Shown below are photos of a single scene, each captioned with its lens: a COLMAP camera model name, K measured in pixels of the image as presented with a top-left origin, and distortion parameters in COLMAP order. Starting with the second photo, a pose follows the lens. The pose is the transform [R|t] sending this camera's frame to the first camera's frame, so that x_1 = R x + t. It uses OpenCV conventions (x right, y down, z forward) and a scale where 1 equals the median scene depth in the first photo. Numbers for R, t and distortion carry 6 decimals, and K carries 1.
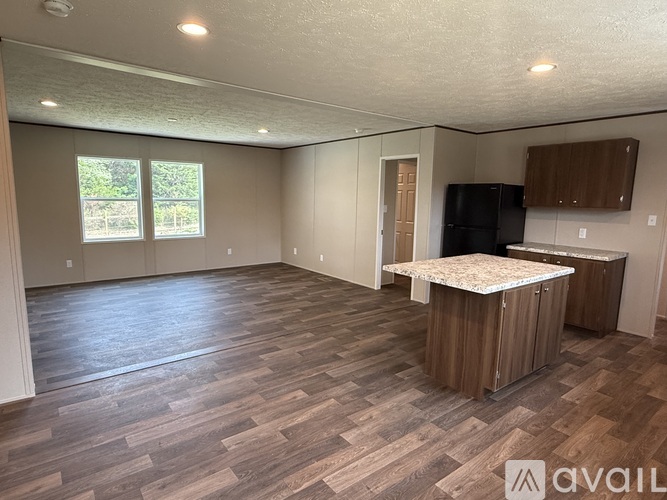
lens RADIAL K [[386.4, 0, 333.5], [0, 386.4, 250.0], [0, 0, 1]] dist [0.003740, 0.001237]
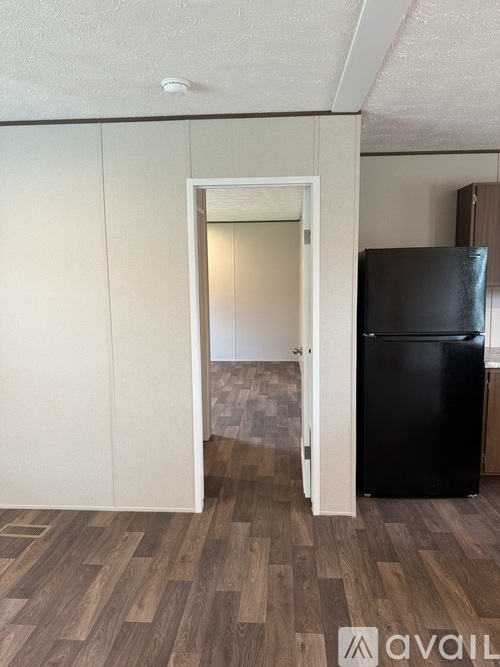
lens RADIAL K [[469.6, 0, 250.0], [0, 469.6, 333.5], [0, 0, 1]] dist [-0.002446, -0.002860]
pose [[0.666582, -0.121814, 0.735411, -0.274640], [0.131951, 0.990260, 0.044425, -0.138579], [-0.733660, 0.067425, 0.676163, 0.890966]]
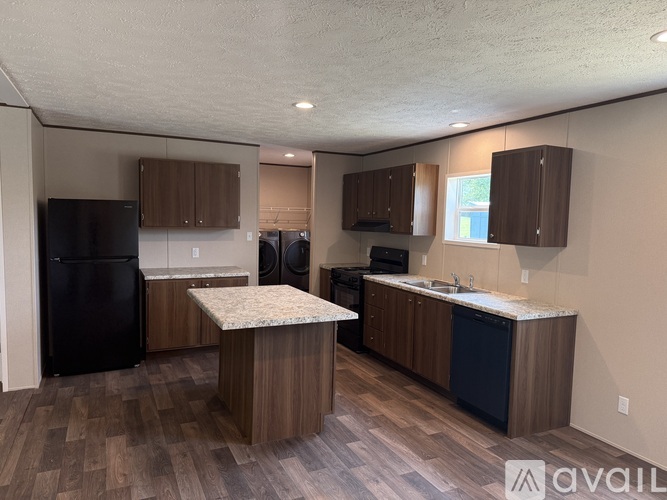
lens RADIAL K [[469.6, 0, 333.5], [0, 469.6, 250.0], [0, 0, 1]] dist [-0.002446, -0.002860]
pose [[0.205947, -0.086803, 0.974706, -0.482726], [0.121663, 0.990601, 0.062512, -0.089294], [-0.970971, 0.105712, 0.214572, 0.441890]]
